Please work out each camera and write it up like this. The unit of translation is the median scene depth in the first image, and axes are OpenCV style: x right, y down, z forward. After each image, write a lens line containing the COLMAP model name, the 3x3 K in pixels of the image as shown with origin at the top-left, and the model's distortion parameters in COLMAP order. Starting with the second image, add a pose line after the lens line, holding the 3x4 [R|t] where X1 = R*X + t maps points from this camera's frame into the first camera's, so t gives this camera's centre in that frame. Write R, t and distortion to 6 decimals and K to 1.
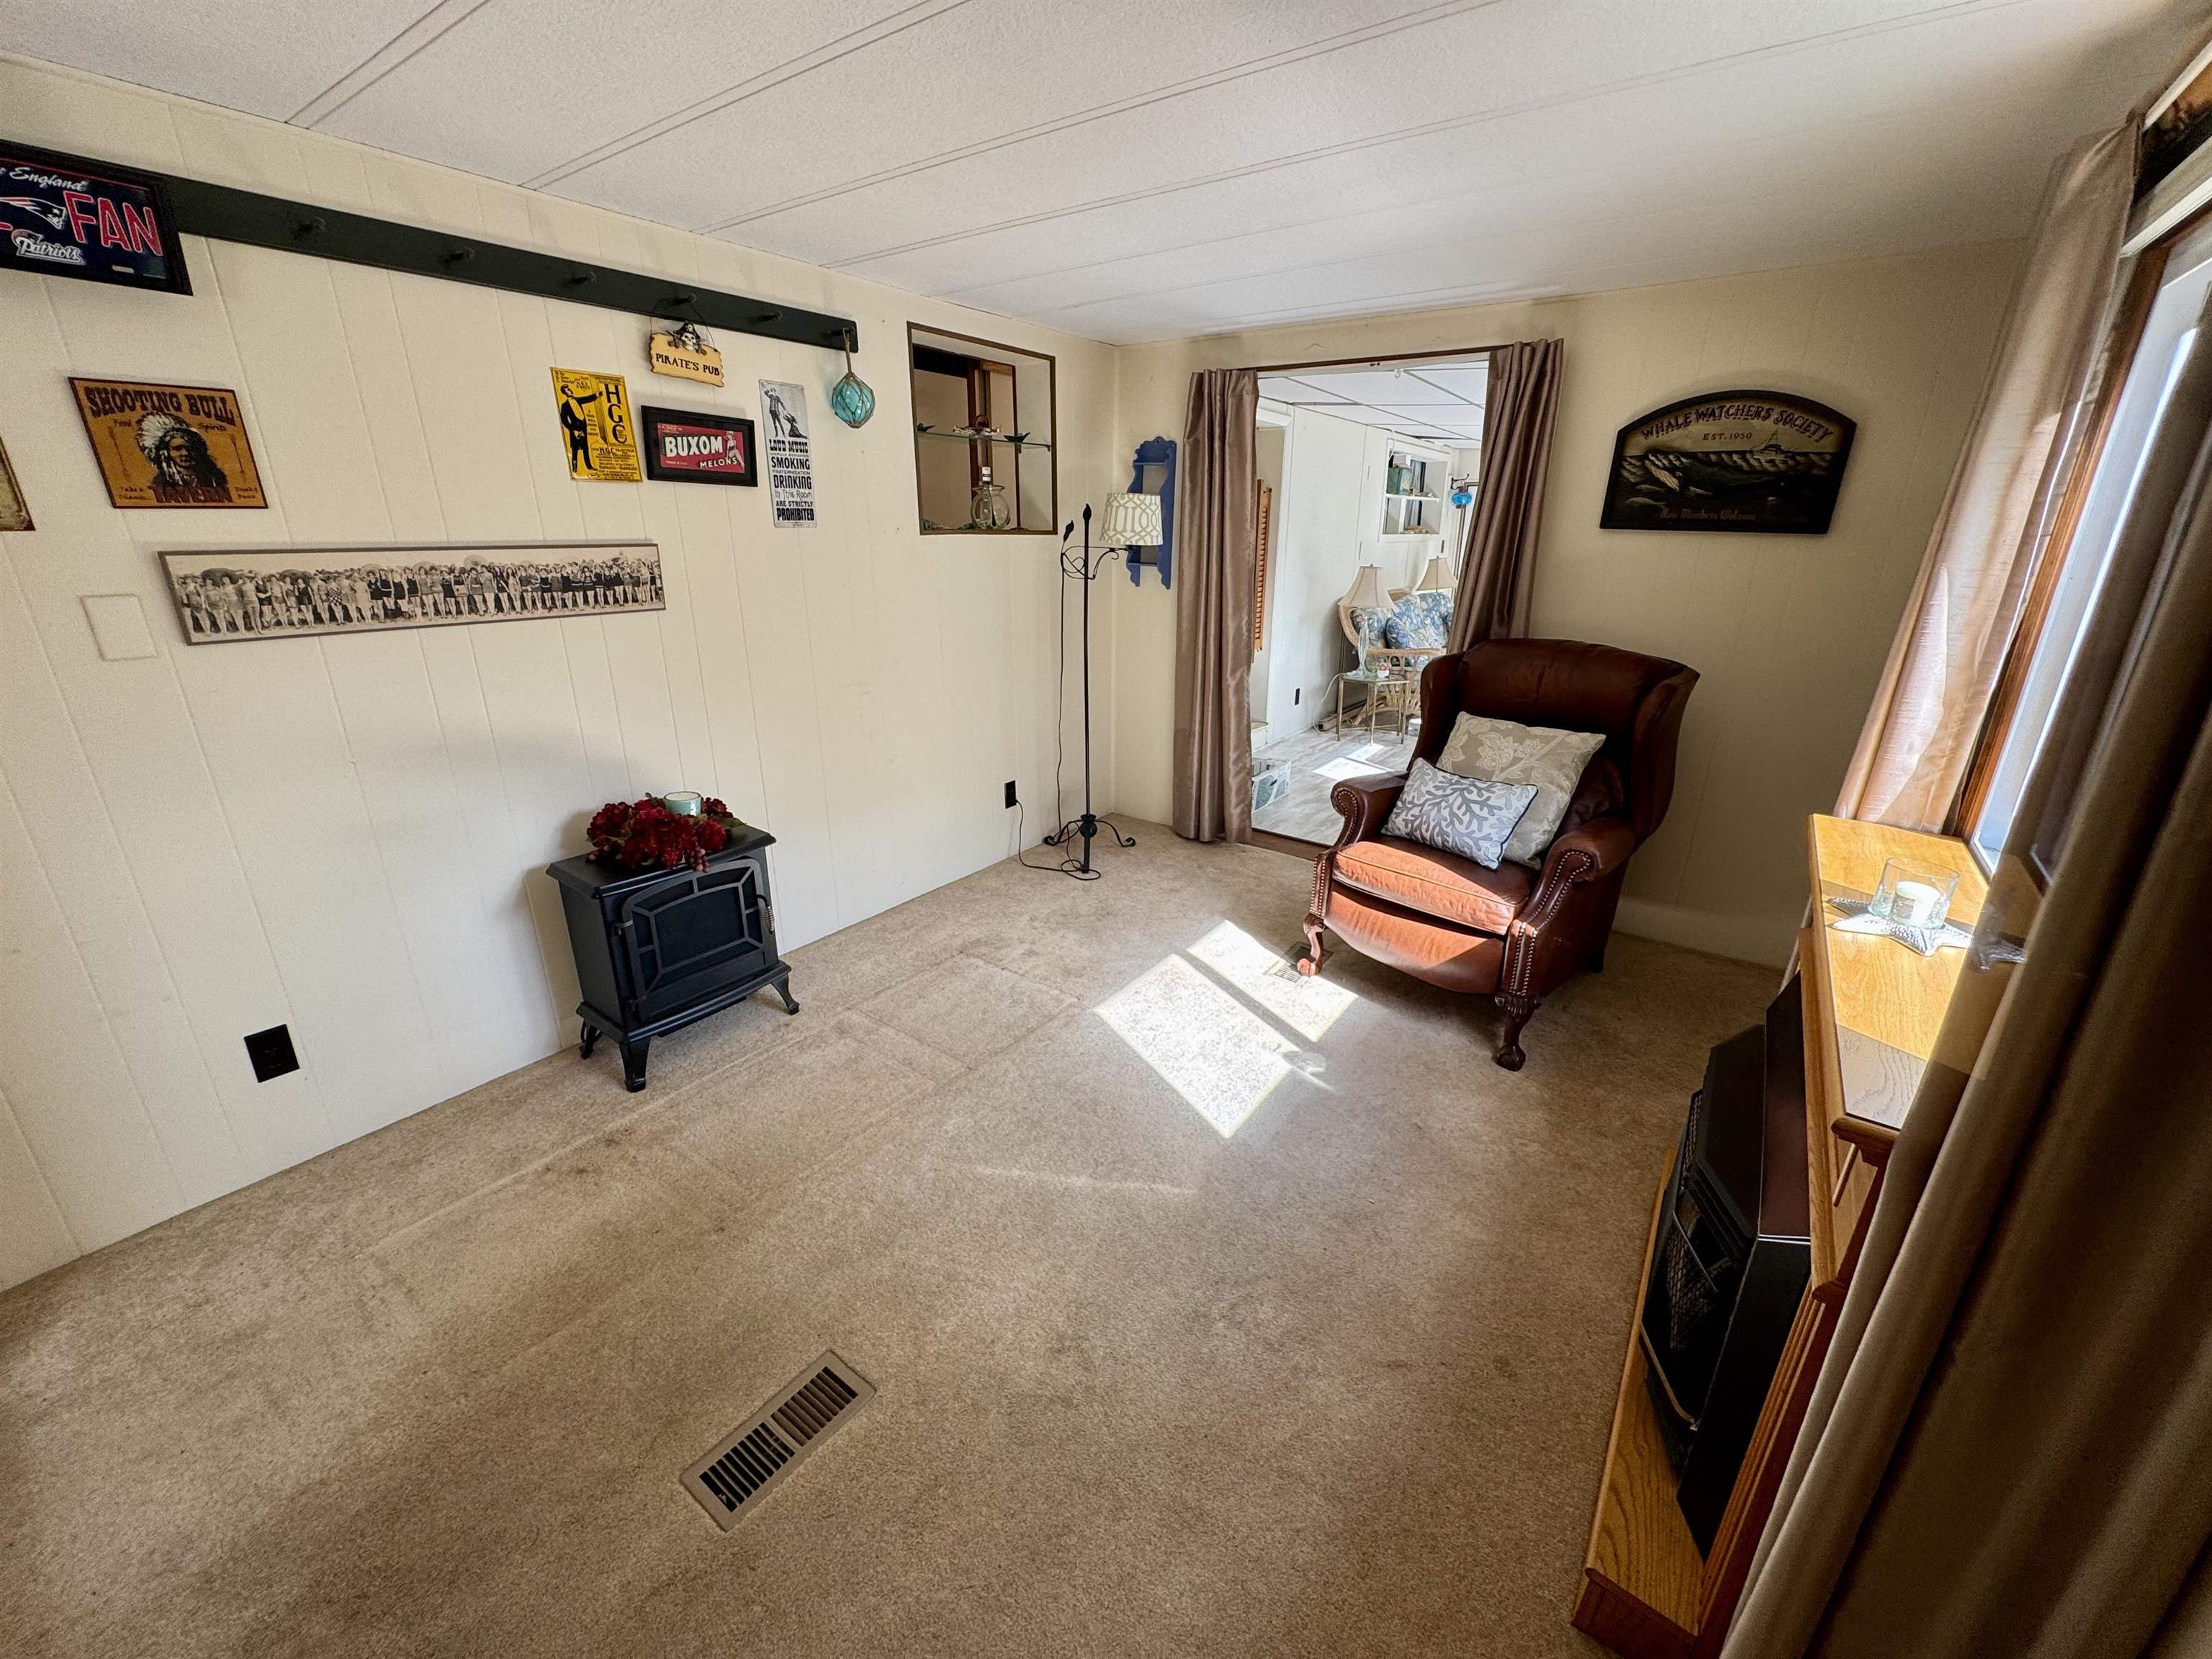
lens RADIAL K [[881.4, 0, 1106.9], [0, 881.4, 827.5], [0, 0, 1]] dist [-0.003655, 0.000712]
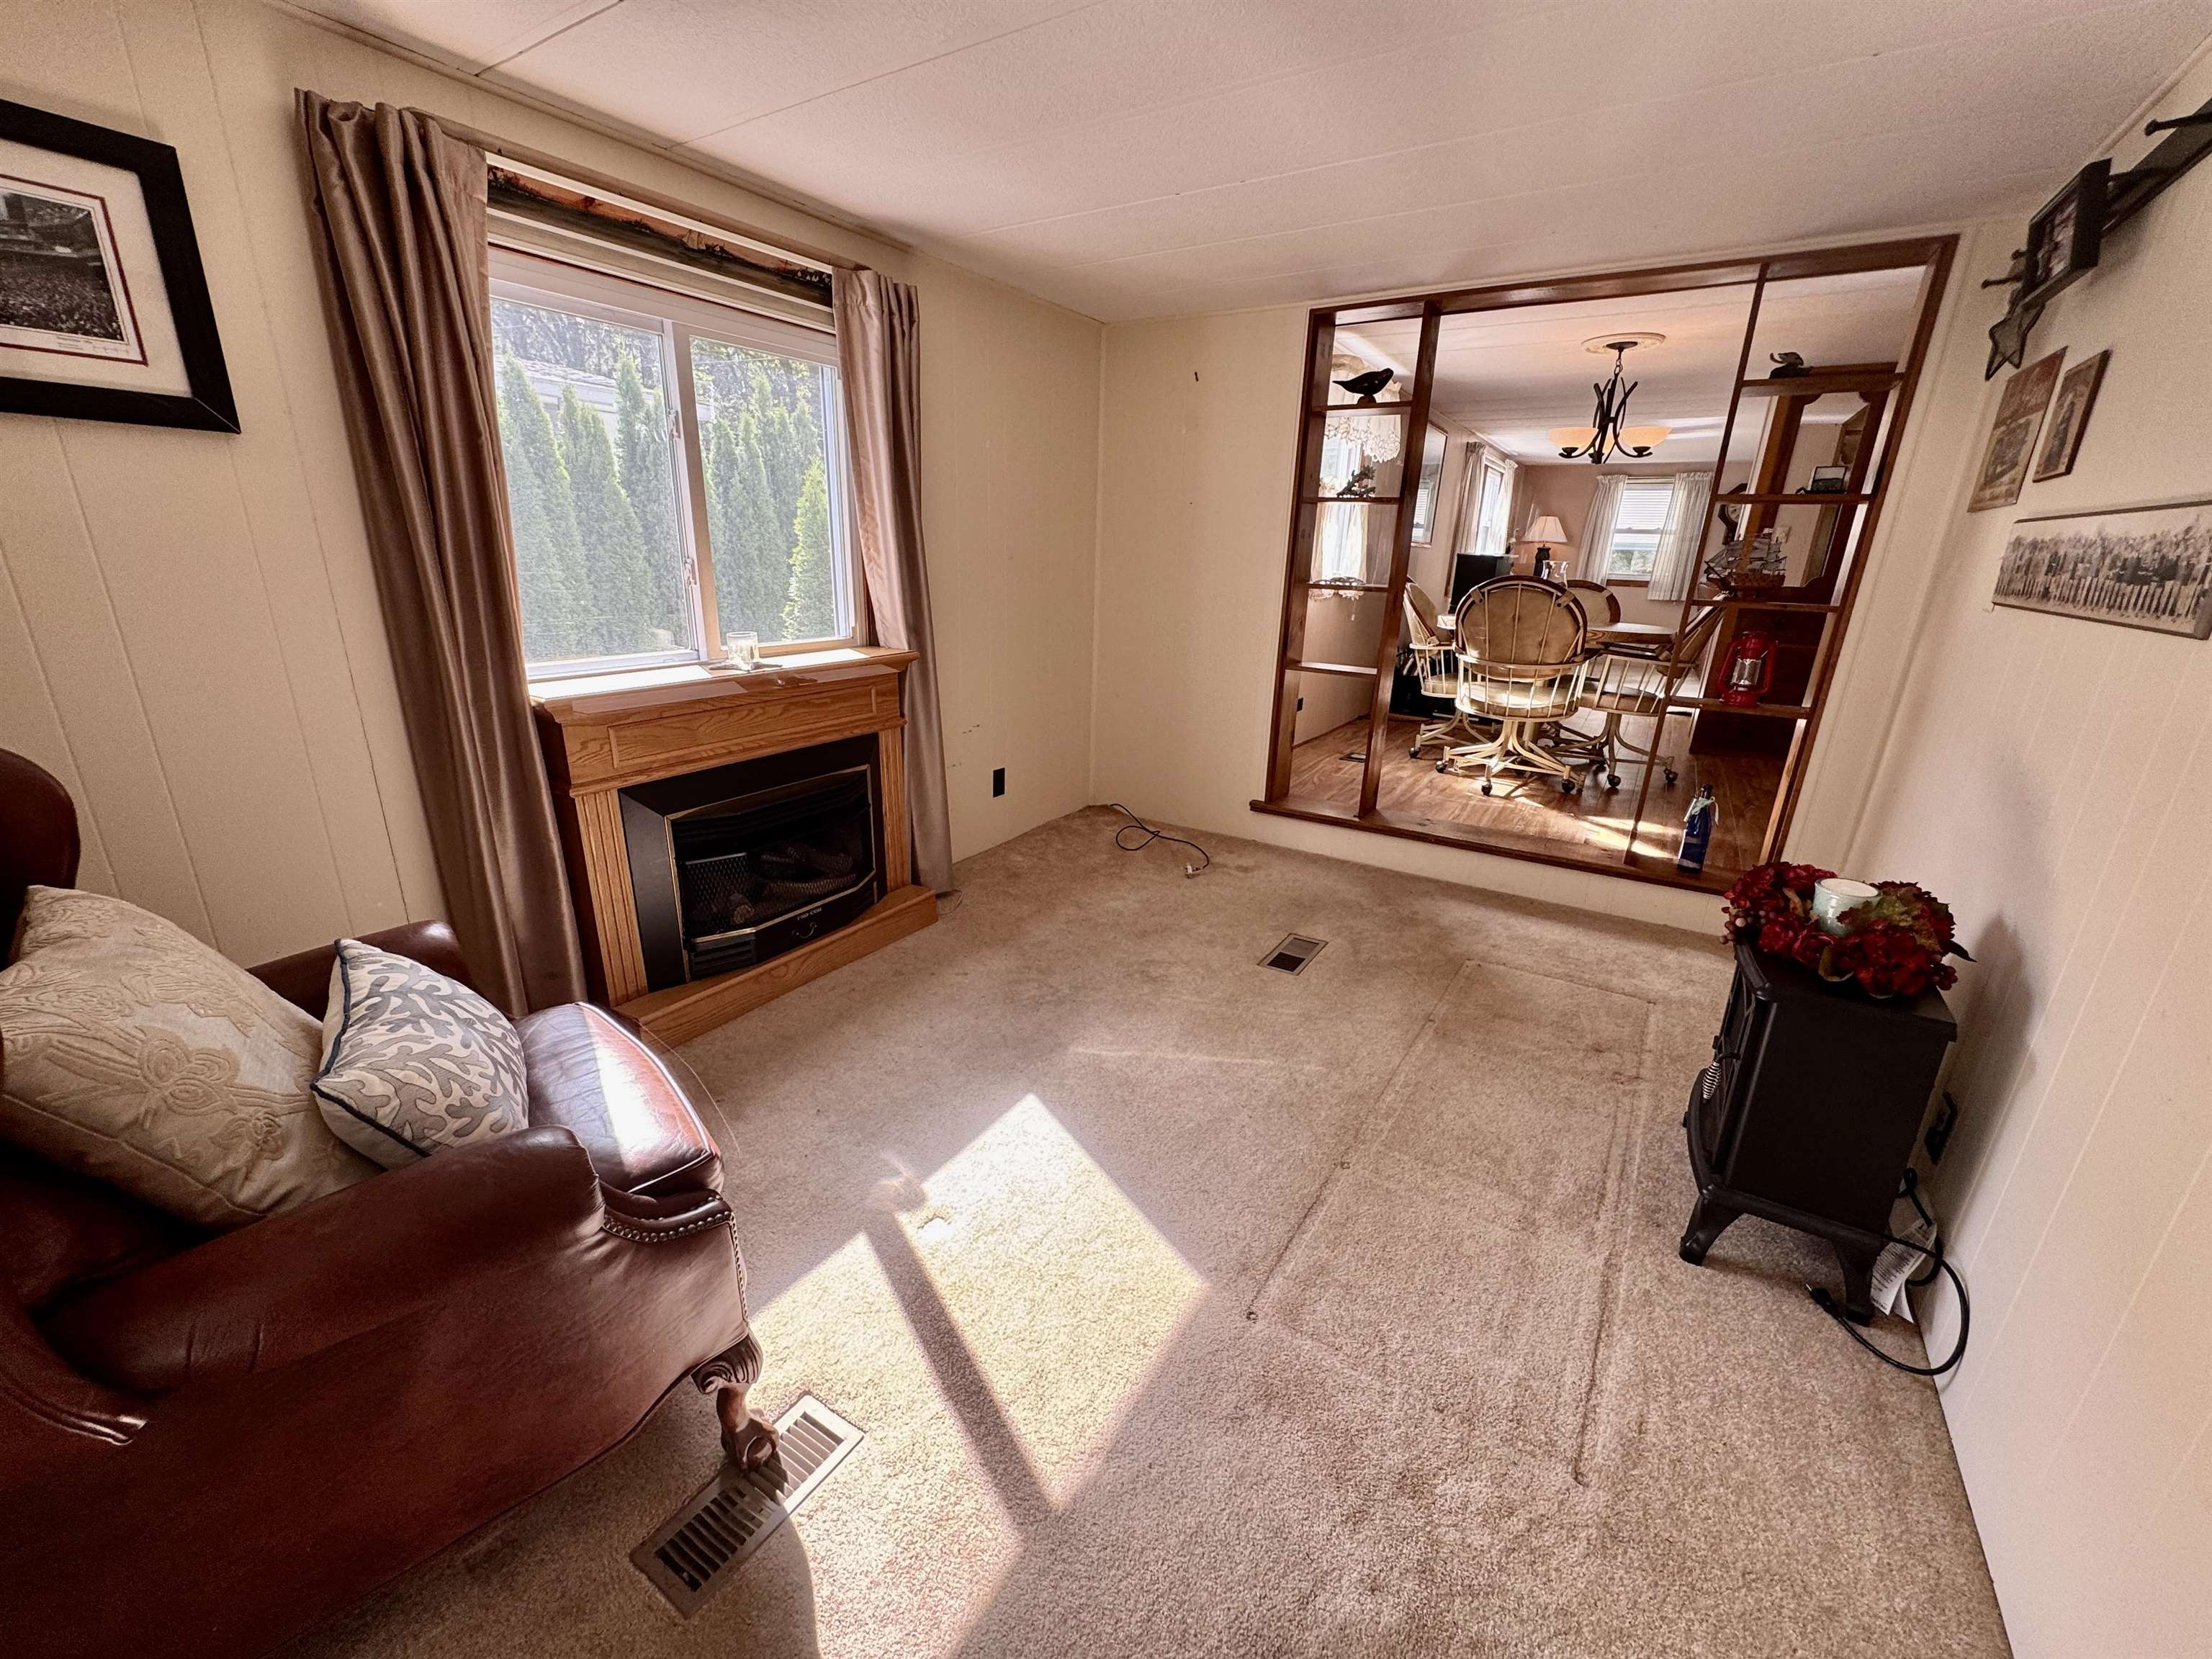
lens RADIAL K [[881.4, 0, 1106.9], [0, 881.4, 827.5], [0, 0, 1]] dist [-0.003655, 0.000712]
pose [[-0.997498, -0.014923, -0.069100, 0.111177], [-0.053862, 0.793522, 0.606153, -0.420598], [0.045787, 0.608358, -0.792341, 1.407100]]
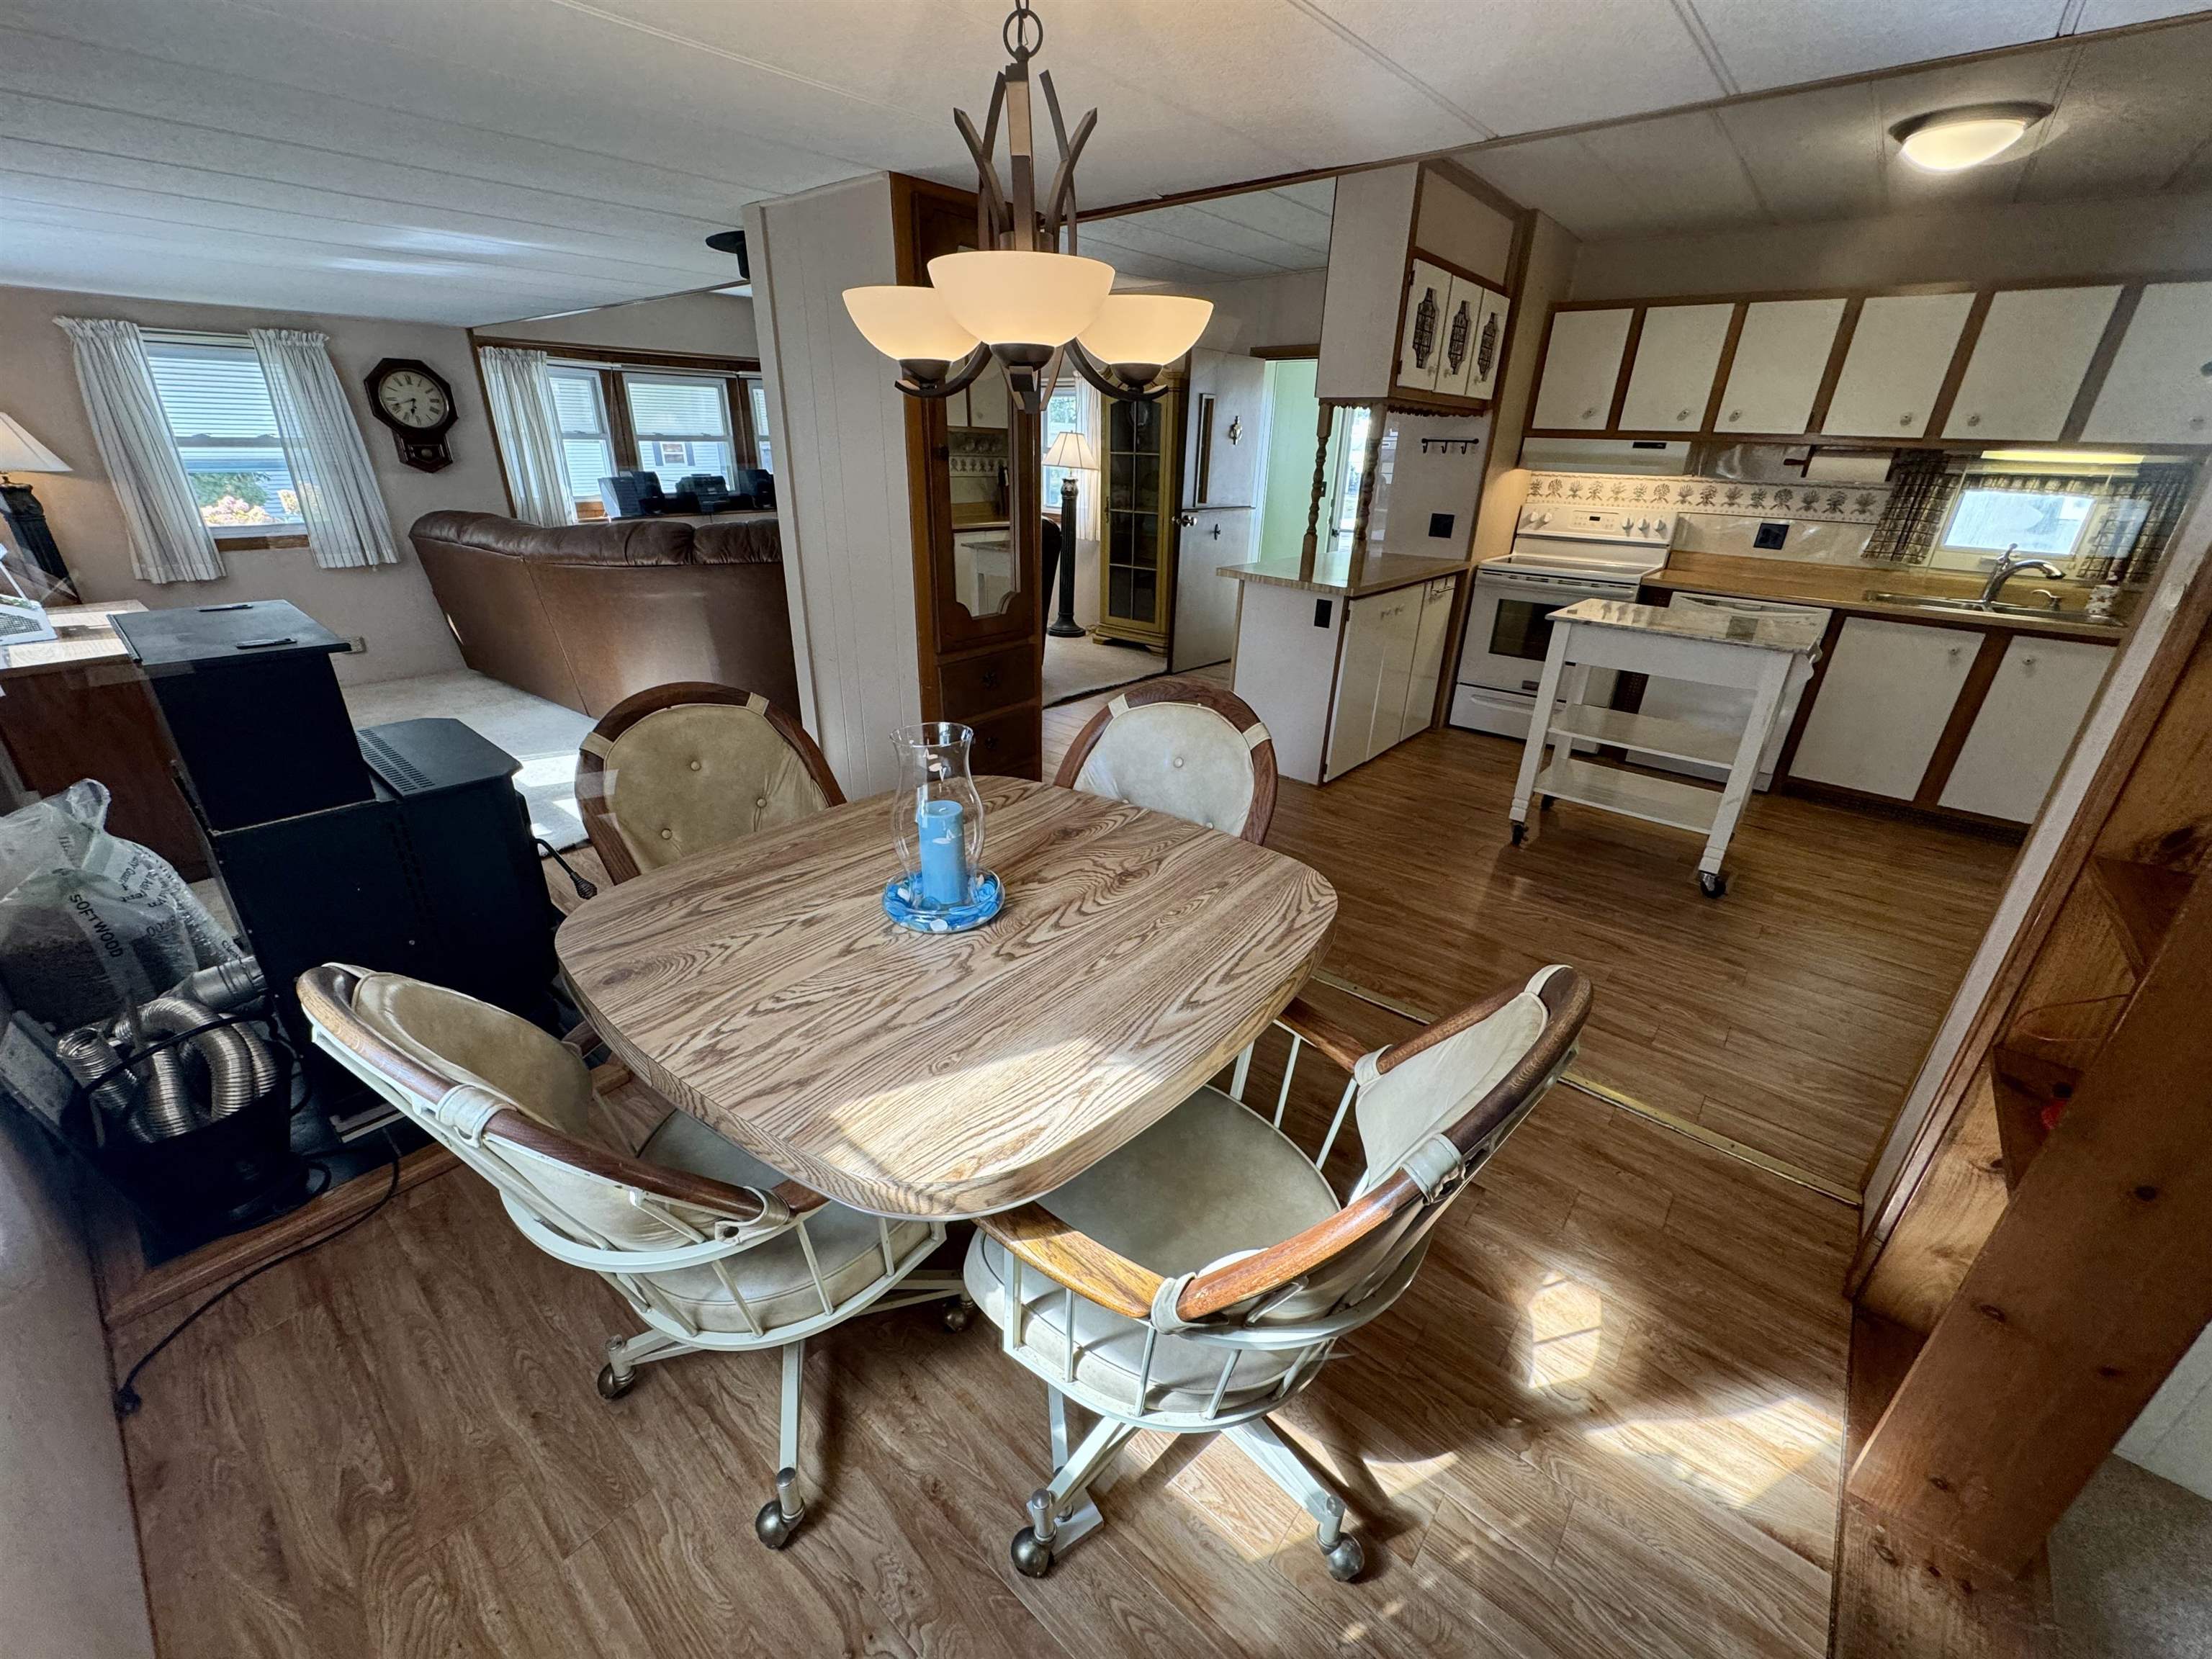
lens RADIAL K [[881.4, 0, 1106.9], [0, 881.4, 827.5], [0, 0, 1]] dist [-0.003655, 0.000712]
pose [[-0.076155, 0.397153, -0.914587, -0.409810], [-0.352444, 0.847317, 0.397288, -0.016647], [0.932729, 0.352596, 0.075446, -0.217634]]
